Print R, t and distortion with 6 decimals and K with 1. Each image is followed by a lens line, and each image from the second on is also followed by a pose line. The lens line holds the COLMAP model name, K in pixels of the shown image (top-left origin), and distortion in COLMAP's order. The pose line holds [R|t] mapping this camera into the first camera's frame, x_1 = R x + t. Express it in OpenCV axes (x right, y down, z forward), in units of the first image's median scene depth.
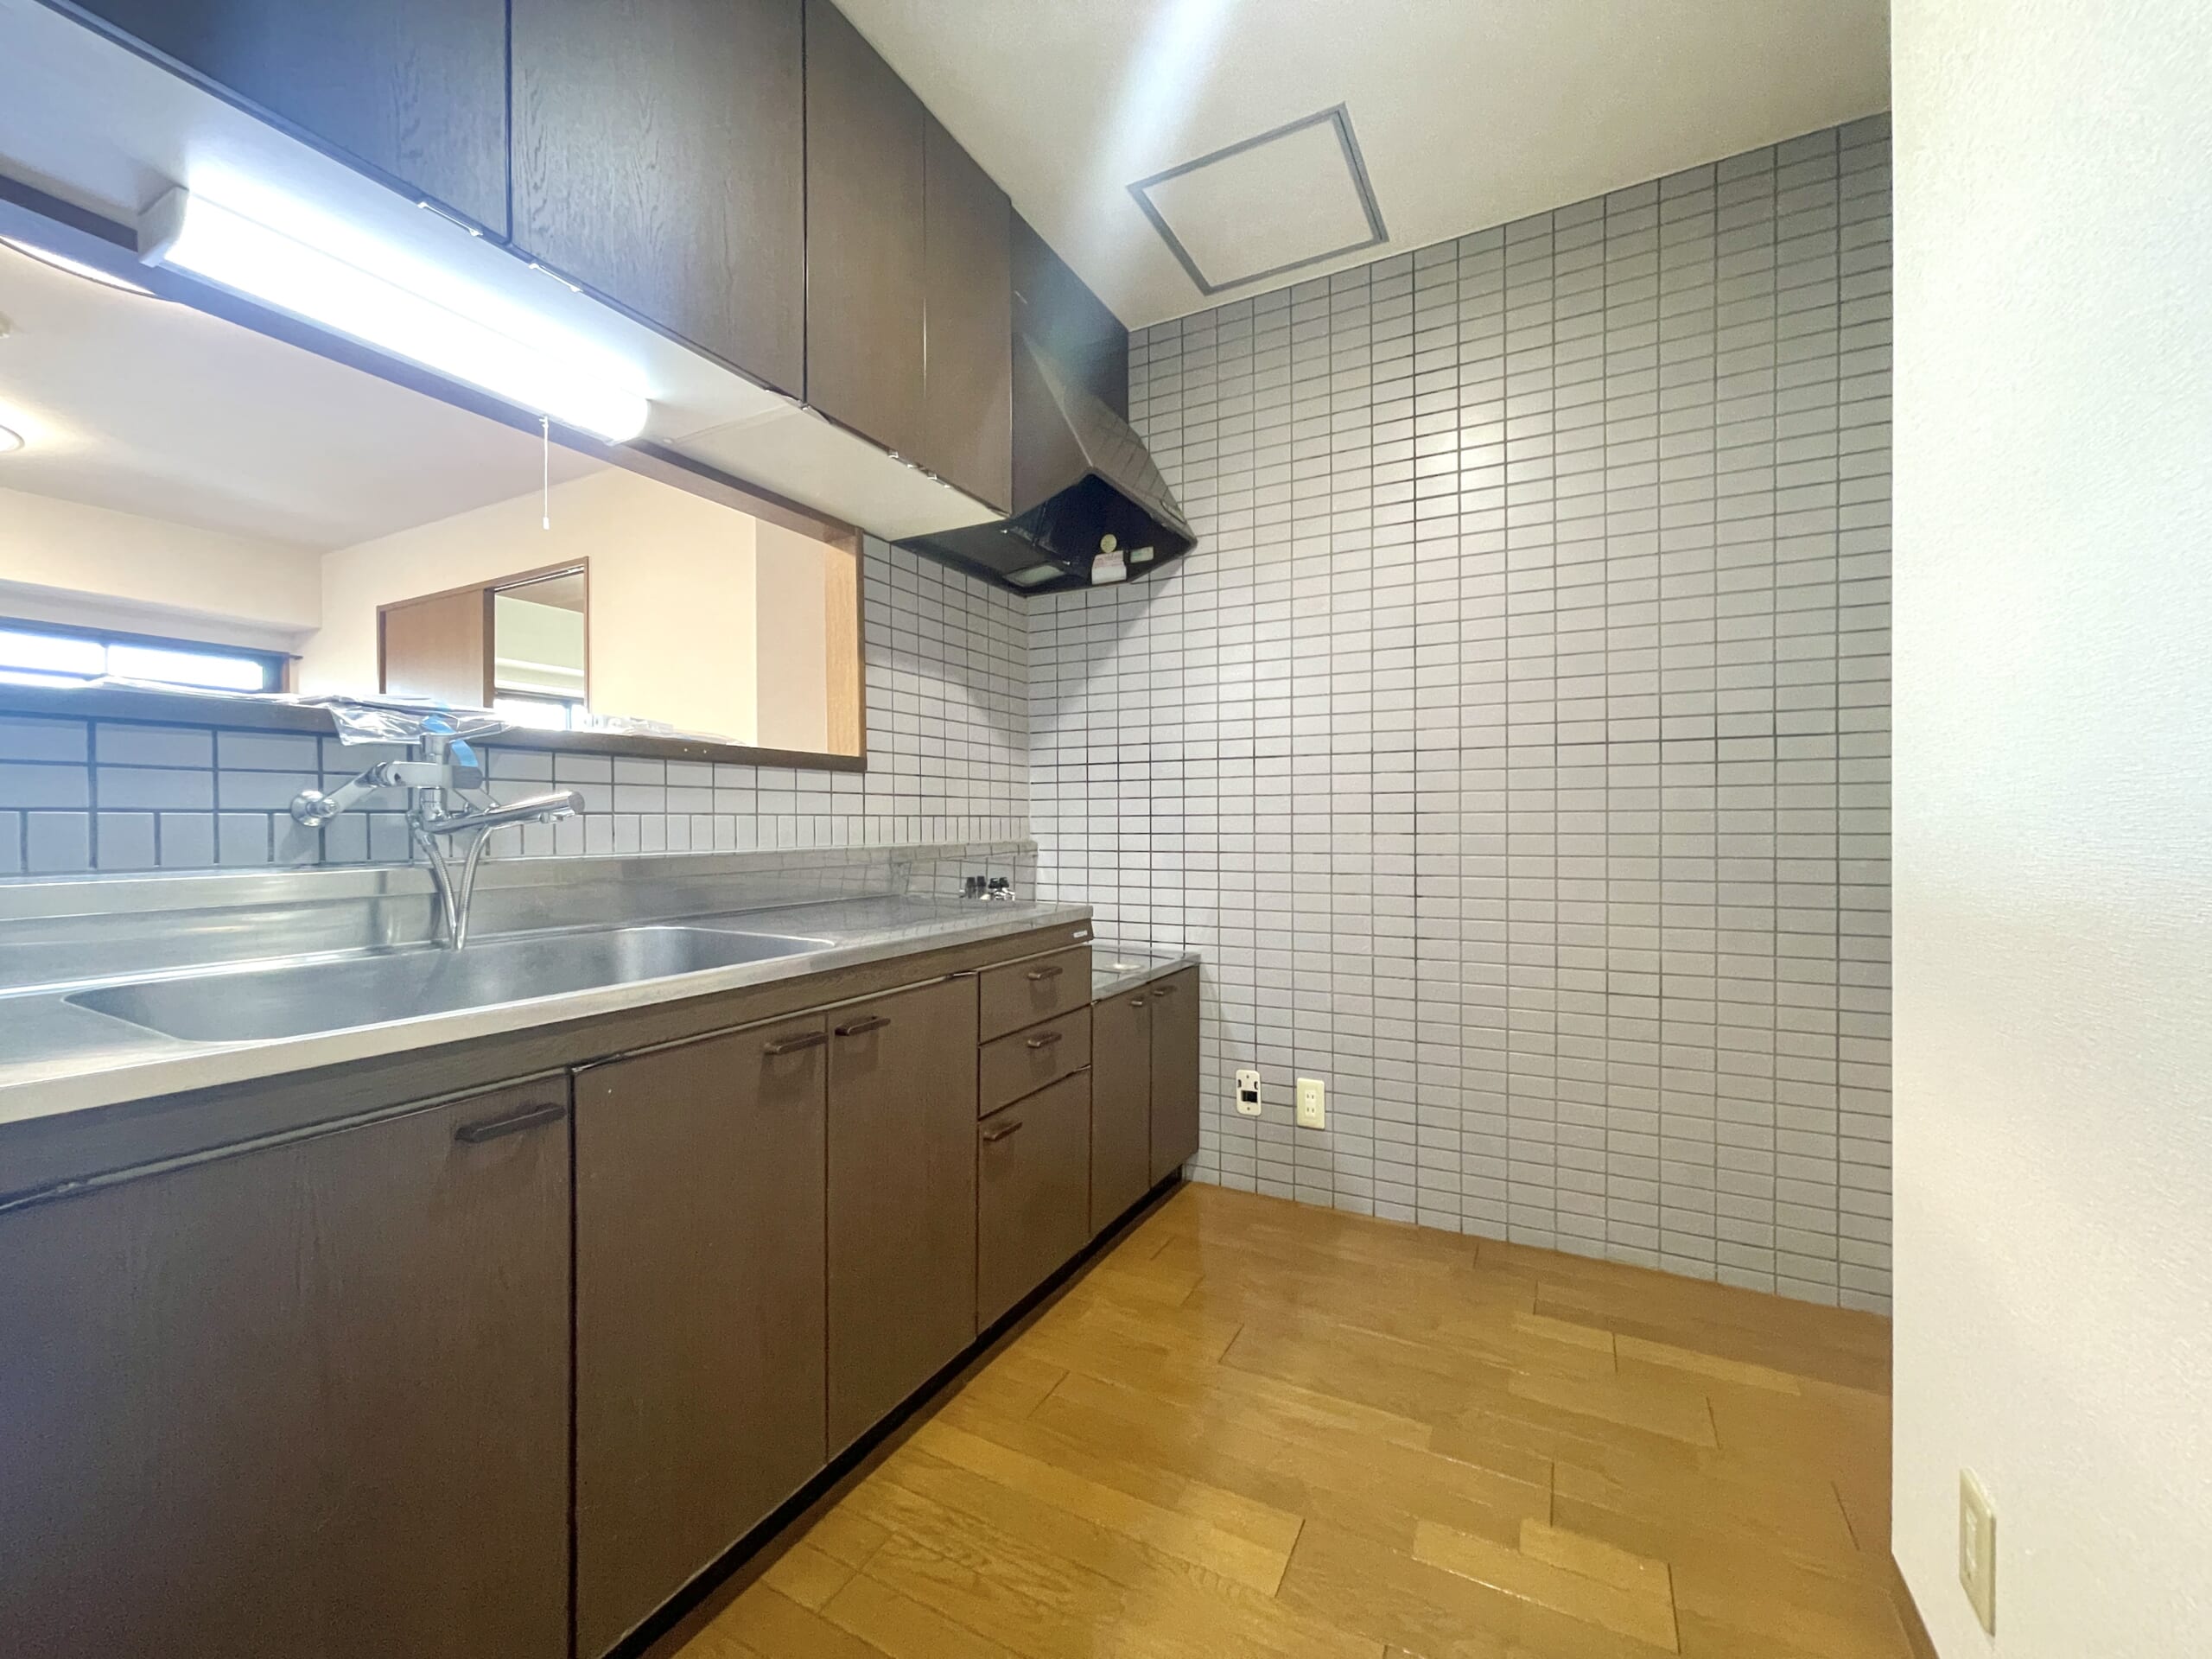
lens RADIAL K [[896.0, 0, 1095.3], [0, 896.0, 826.7], [0, 0, 1]] dist [0.013120, 0.002100]
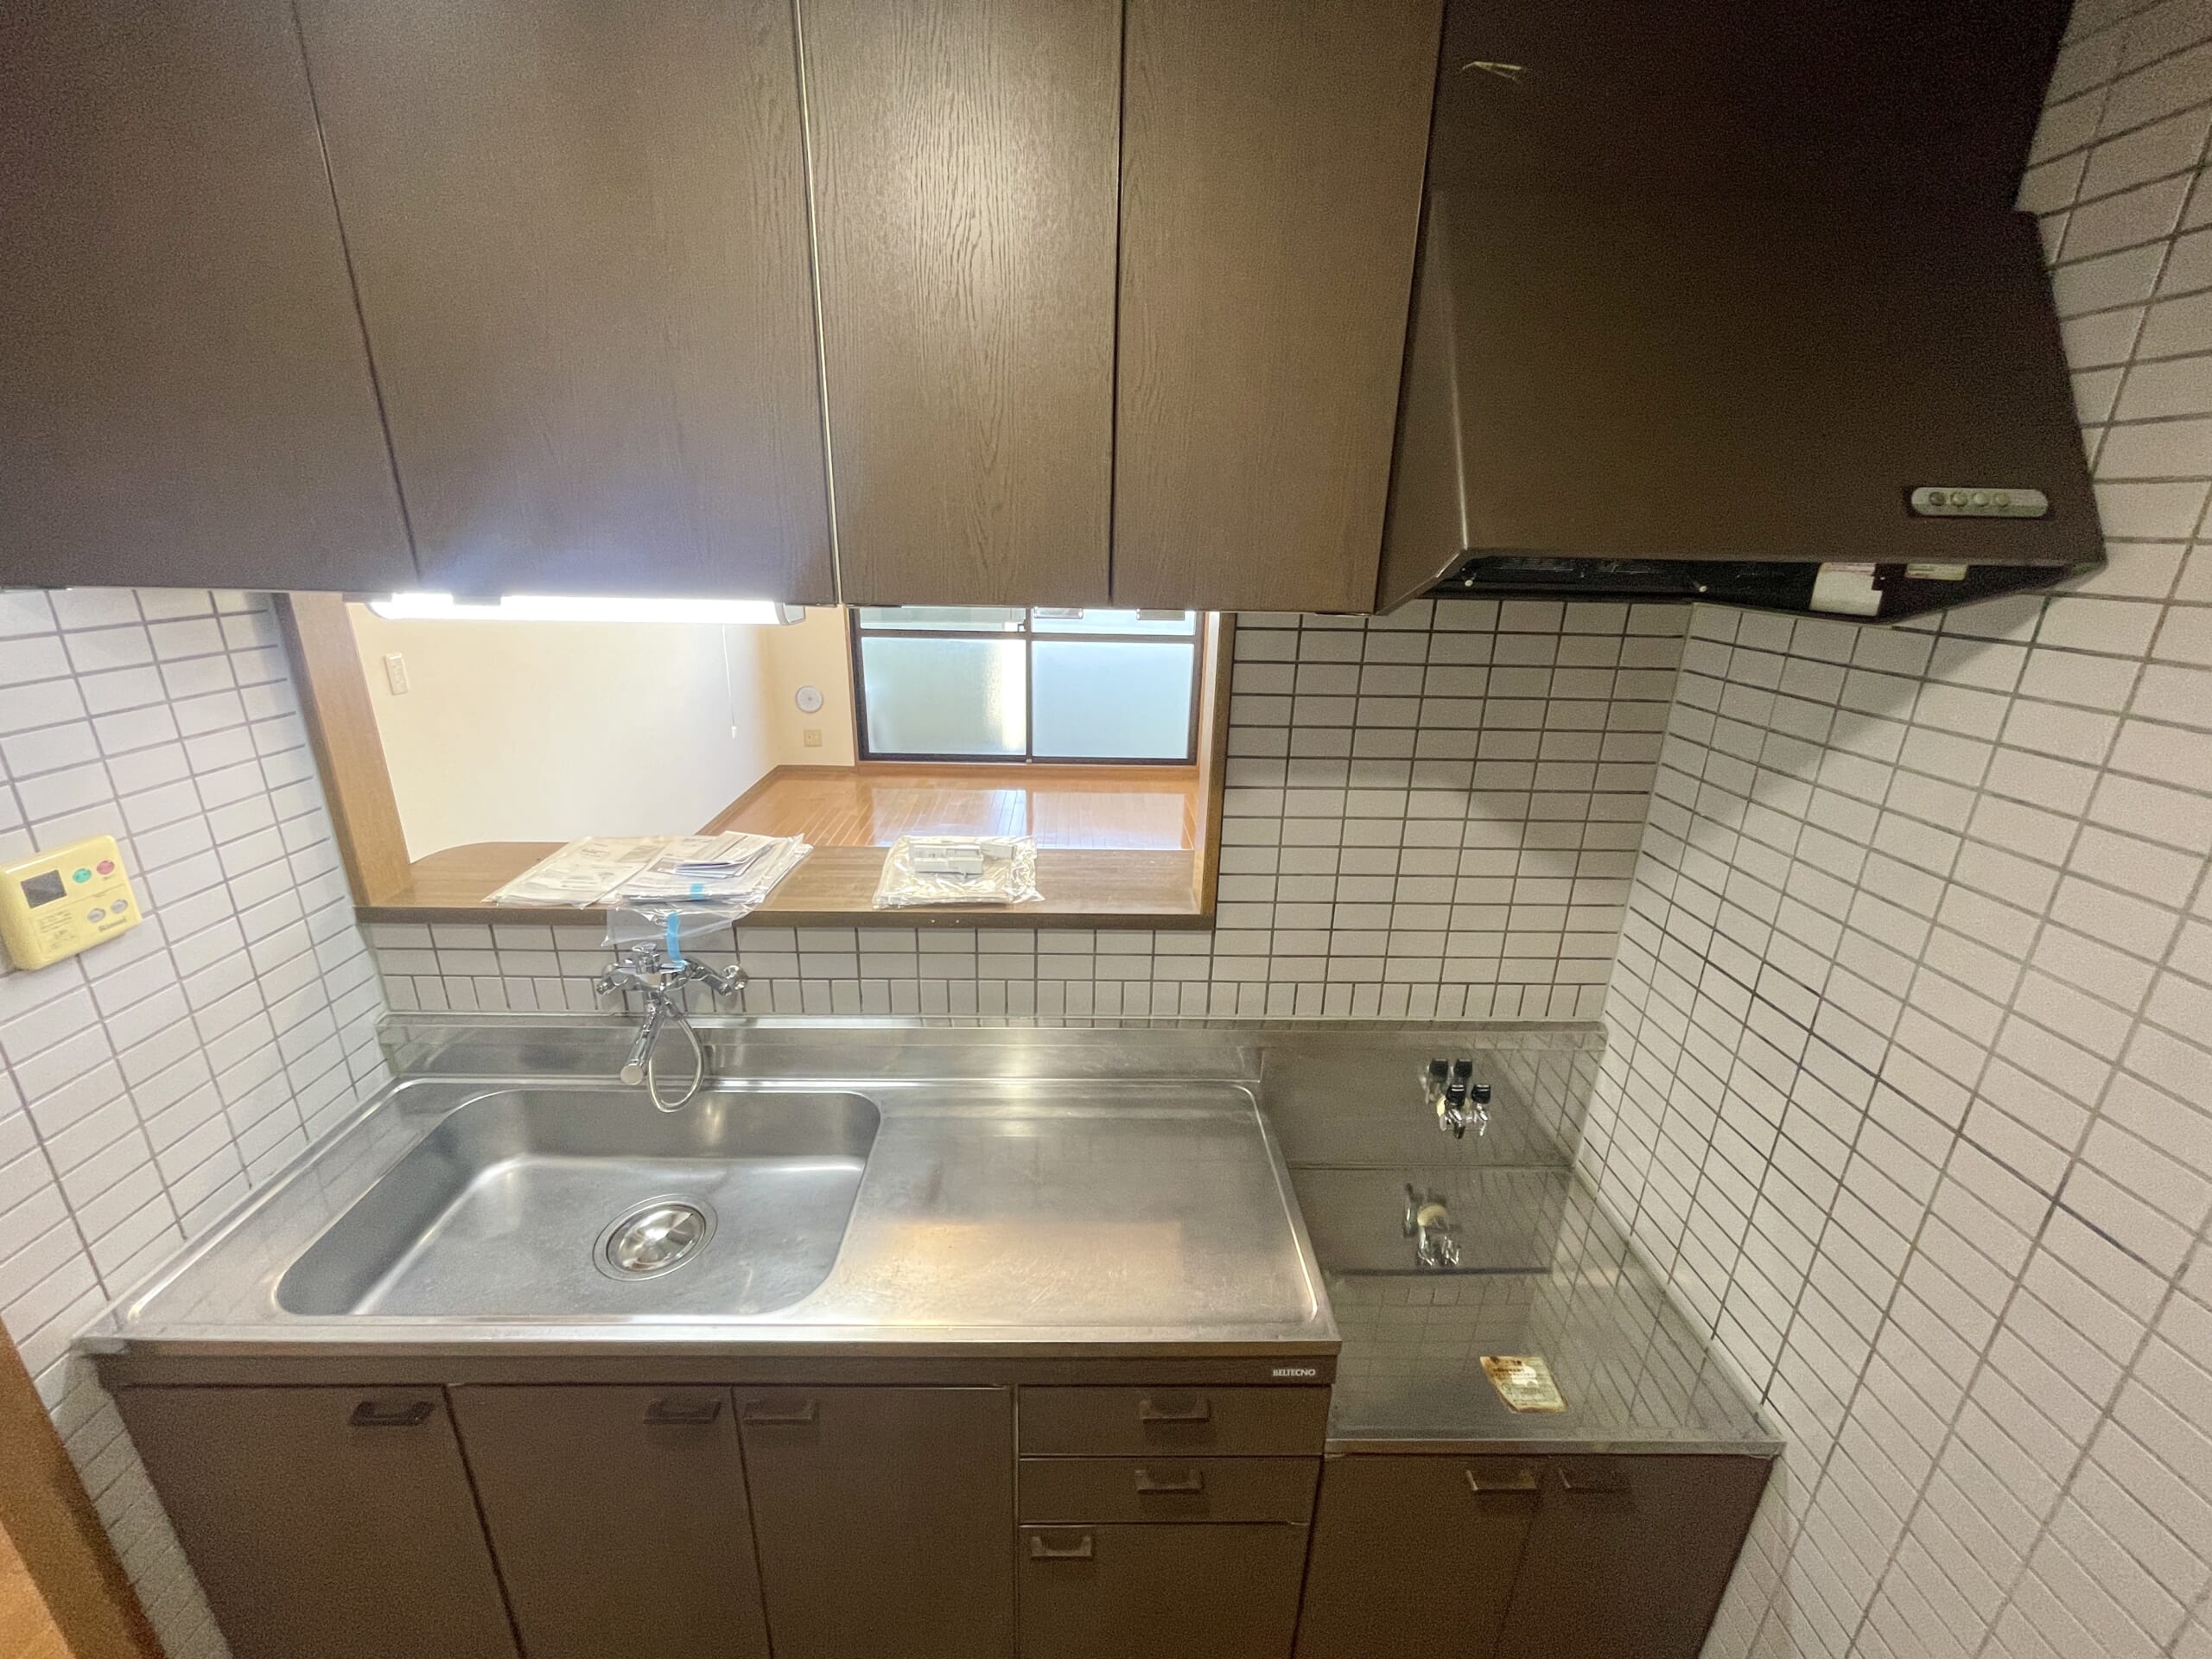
lens RADIAL K [[896.0, 0, 1102.2], [0, 896.0, 829.0], [0, 0, 1]] dist [0.013120, 0.002100]
pose [[0.501194, 0.292566, -0.814377, 0.231718], [-0.028927, 0.946250, 0.322139, -0.316728], [0.864851, -0.137896, 0.482718, 0.484139]]
